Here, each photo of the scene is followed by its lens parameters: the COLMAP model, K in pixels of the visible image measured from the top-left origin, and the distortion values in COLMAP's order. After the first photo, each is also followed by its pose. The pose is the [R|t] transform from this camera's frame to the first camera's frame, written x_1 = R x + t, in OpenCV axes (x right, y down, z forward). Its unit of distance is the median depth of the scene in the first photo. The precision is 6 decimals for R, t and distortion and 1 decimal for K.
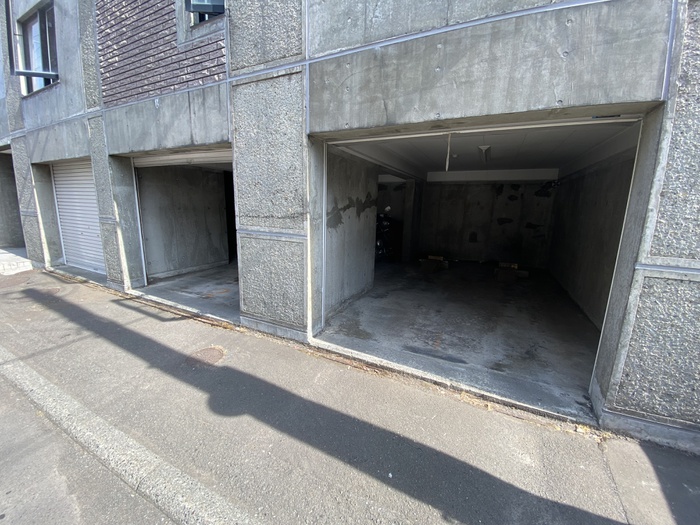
lens RADIAL K [[281.6, 0, 346.8], [0, 281.6, 257.7], [0, 0, 1]] dist [0.001290, -0.012960]
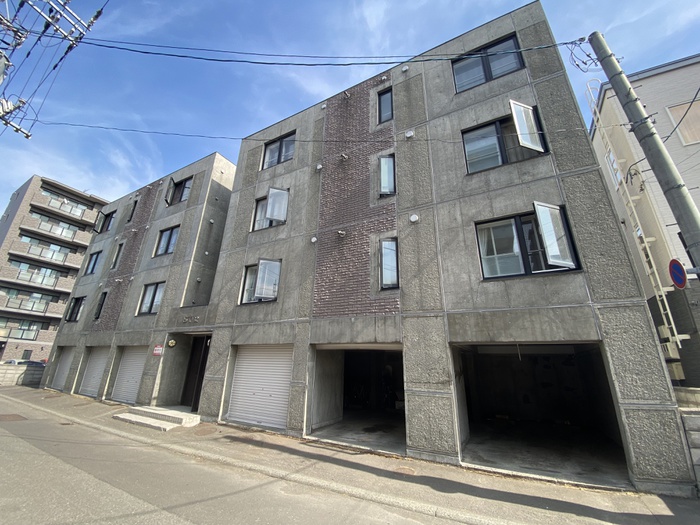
lens RADIAL K [[284.9, 0, 347.4], [0, 284.9, 258.4], [0, 0, 1]] dist [0.019477, -0.020183]
pose [[0.999457, -0.010610, -0.031193, -0.797366], [-0.007064, 0.855720, -0.517391, 0.149726], [0.032182, 0.517330, 0.855181, -1.186629]]
